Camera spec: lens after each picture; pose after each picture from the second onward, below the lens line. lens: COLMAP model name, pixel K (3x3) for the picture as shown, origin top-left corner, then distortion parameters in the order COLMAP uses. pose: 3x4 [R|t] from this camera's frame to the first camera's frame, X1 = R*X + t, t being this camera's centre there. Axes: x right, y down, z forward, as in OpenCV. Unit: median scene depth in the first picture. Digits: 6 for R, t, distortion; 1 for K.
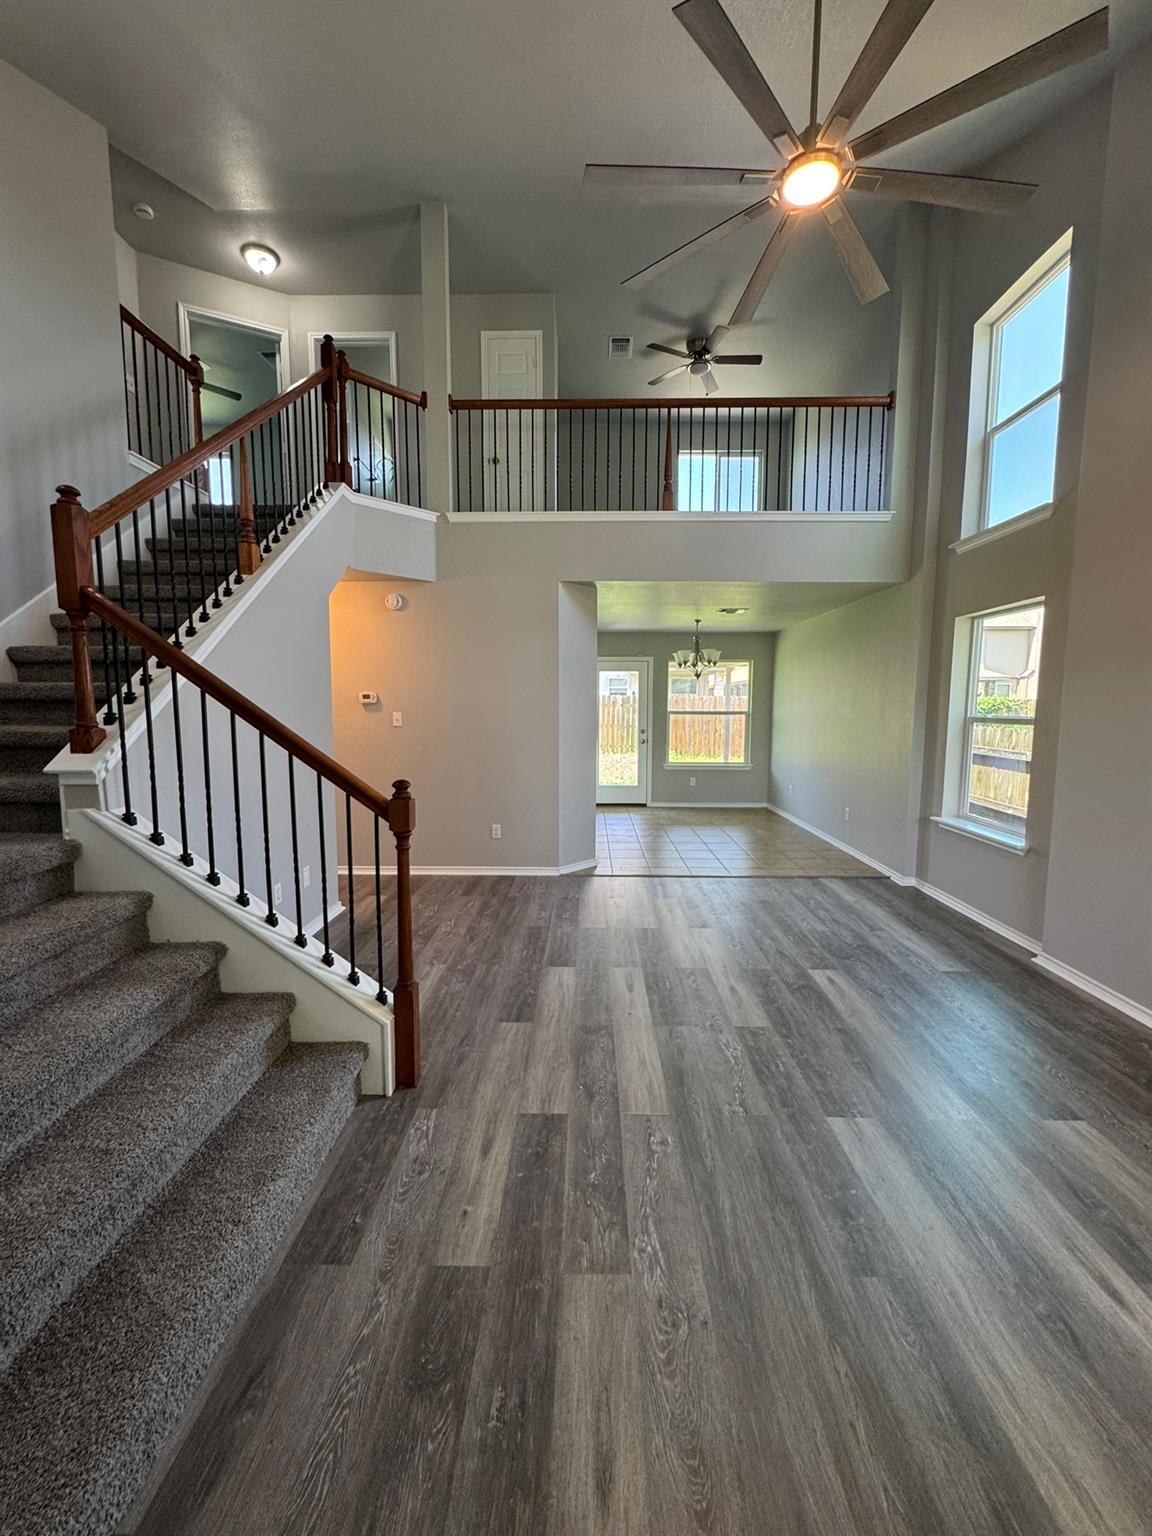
lens RADIAL K [[614.2, 0, 576.0], [0, 614.2, 768.0], [0, 0, 1]] dist [-0.002640, -0.000343]
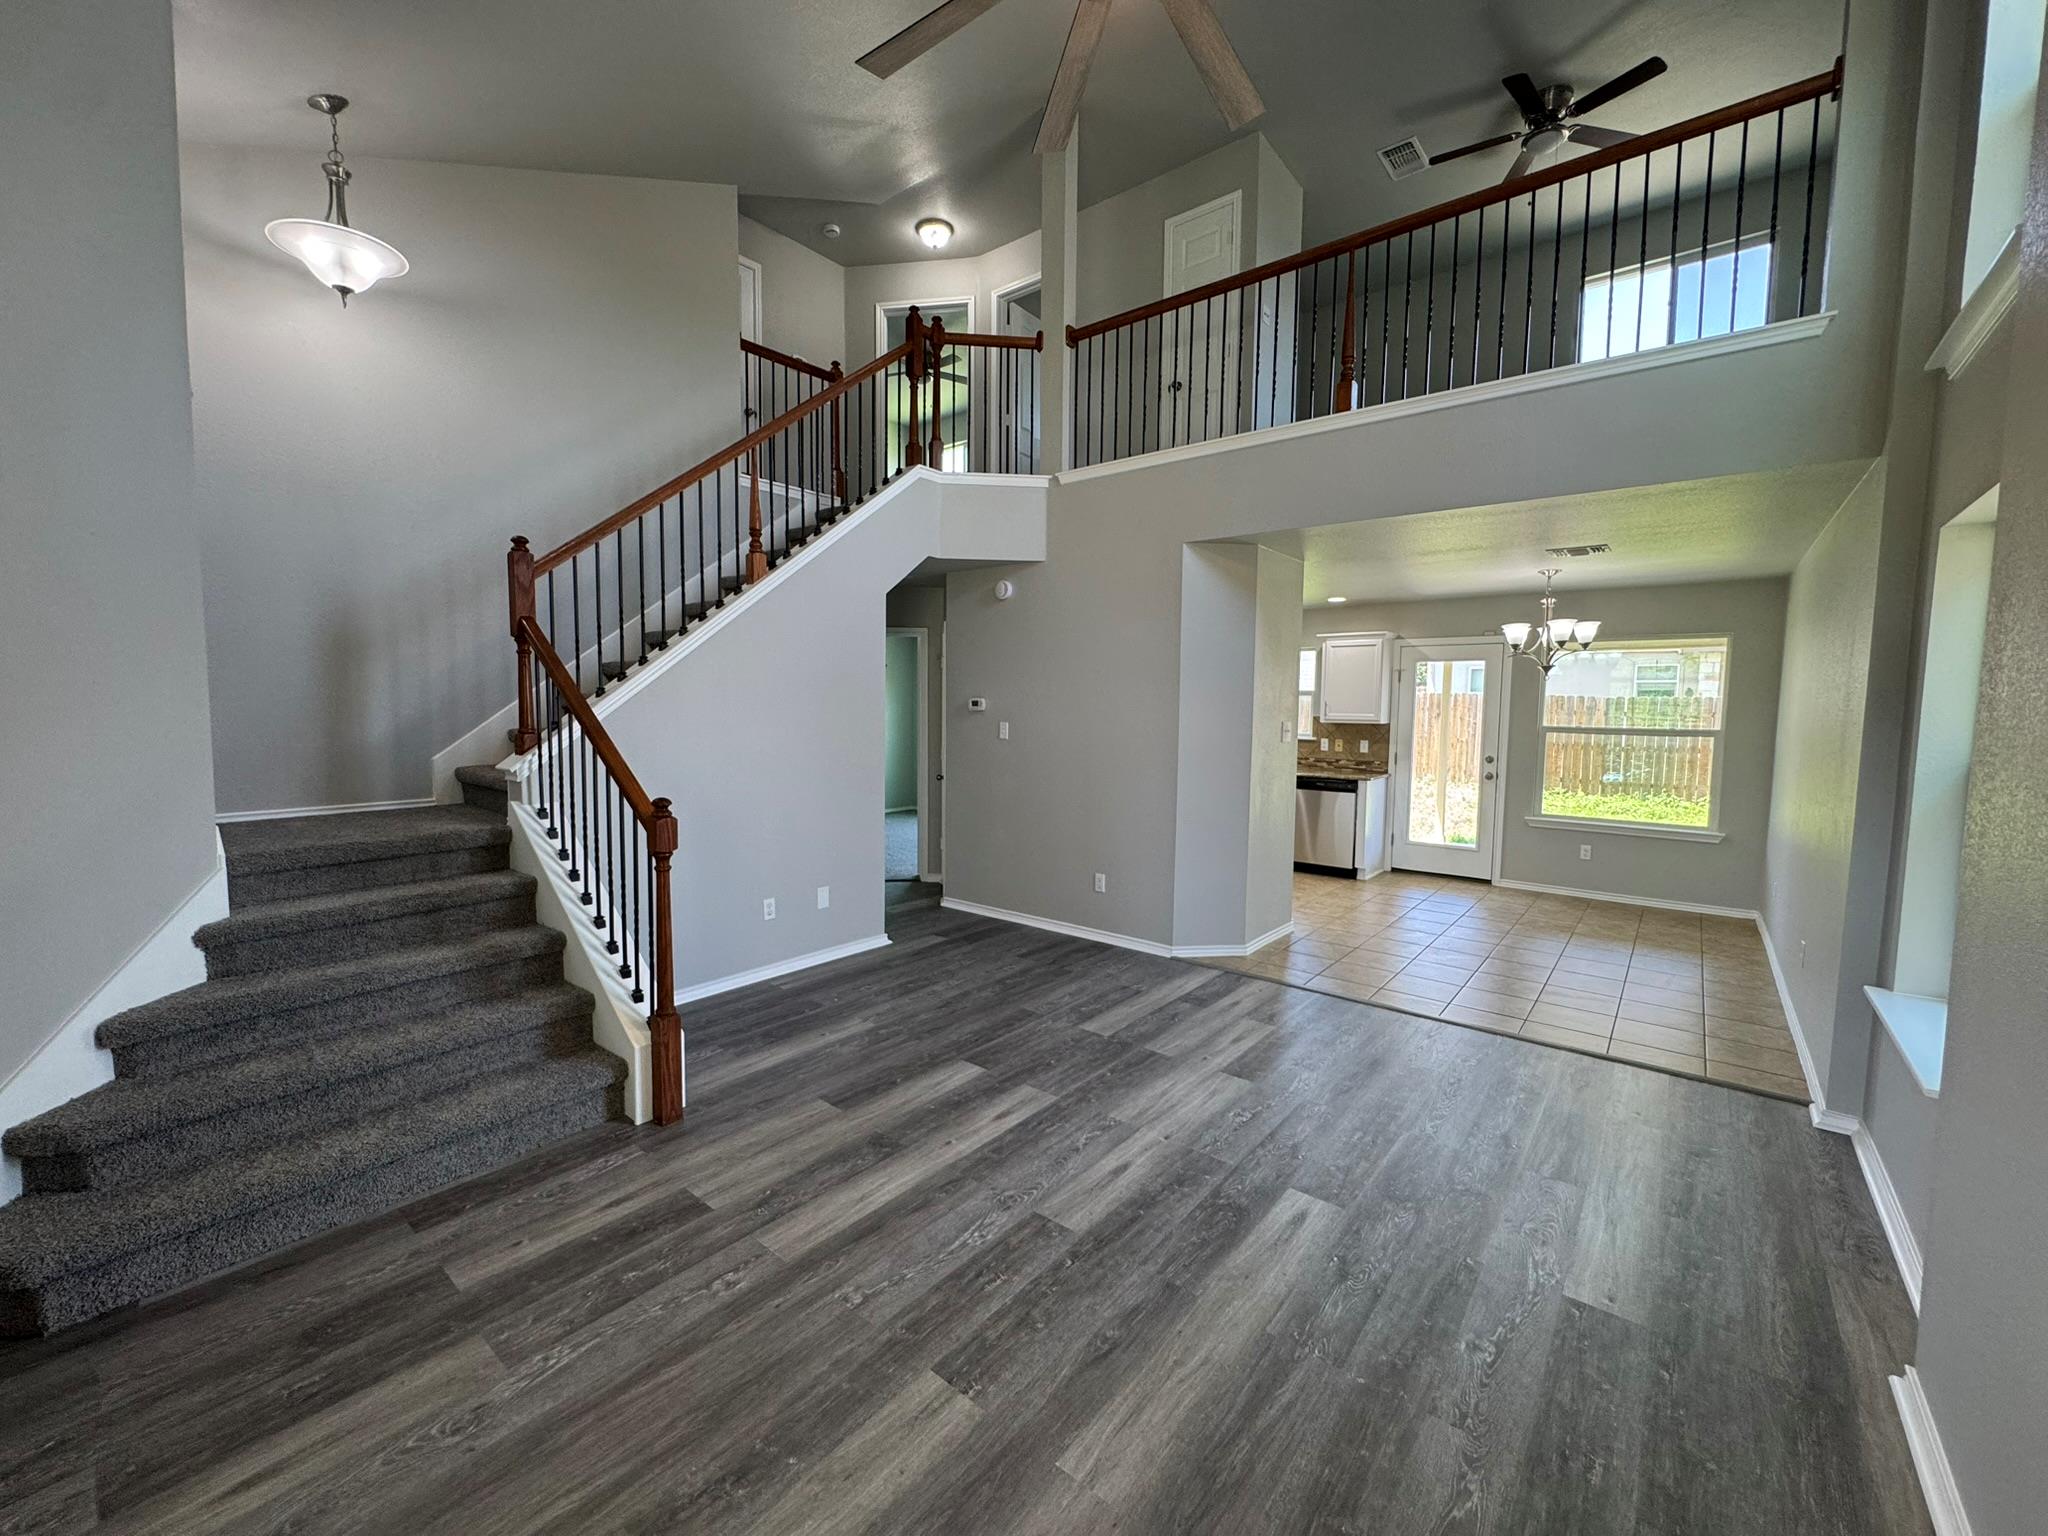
lens RADIAL K [[818.9, 0, 1024.0], [0, 818.9, 768.0], [0, 0, 1]] dist [-0.002640, -0.000343]
pose [[0.784663, 0.054037, -0.617563, 0.610112], [-0.070993, 0.997473, -0.002923, -0.041163], [0.615844, 0.046137, 0.786516, 0.220803]]
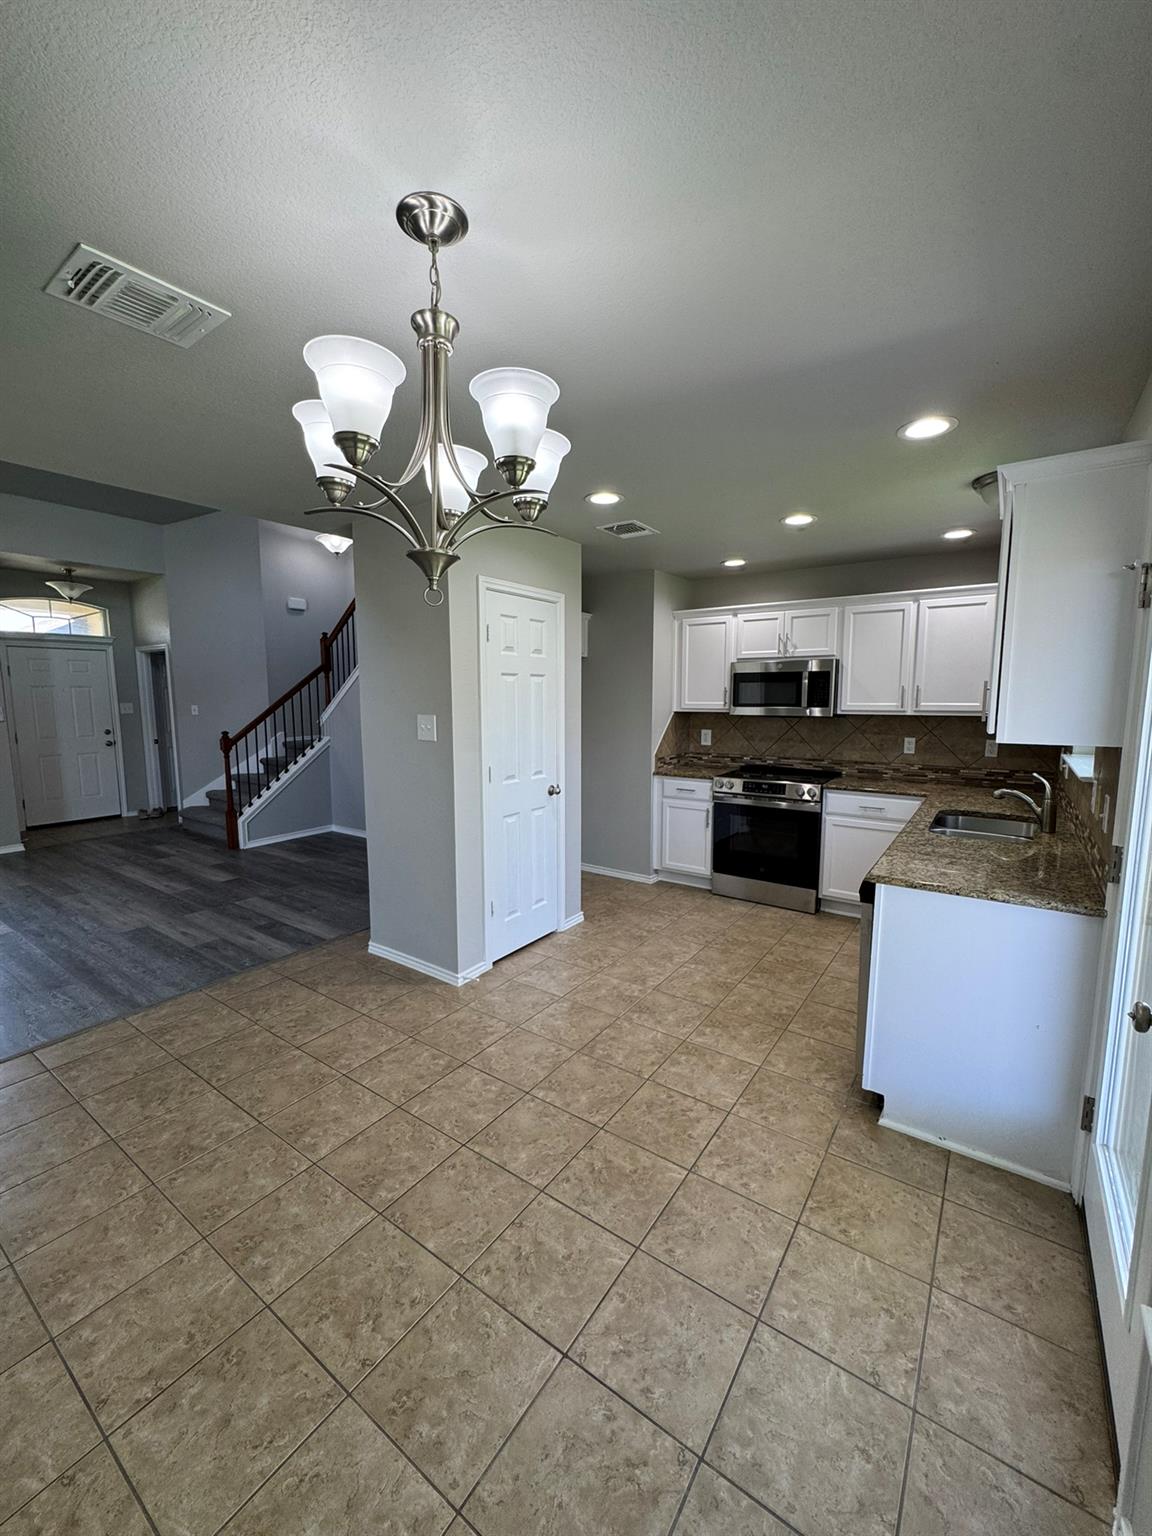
lens RADIAL K [[614.2, 0, 576.0], [0, 614.2, 768.0], [0, 0, 1]] dist [-0.002640, -0.000343]
pose [[-0.564399, 0.097534, -0.819720, 0.677080], [-0.081292, 0.981602, 0.172767, -0.262097], [0.821490, 0.164146, -0.546087, 2.395606]]
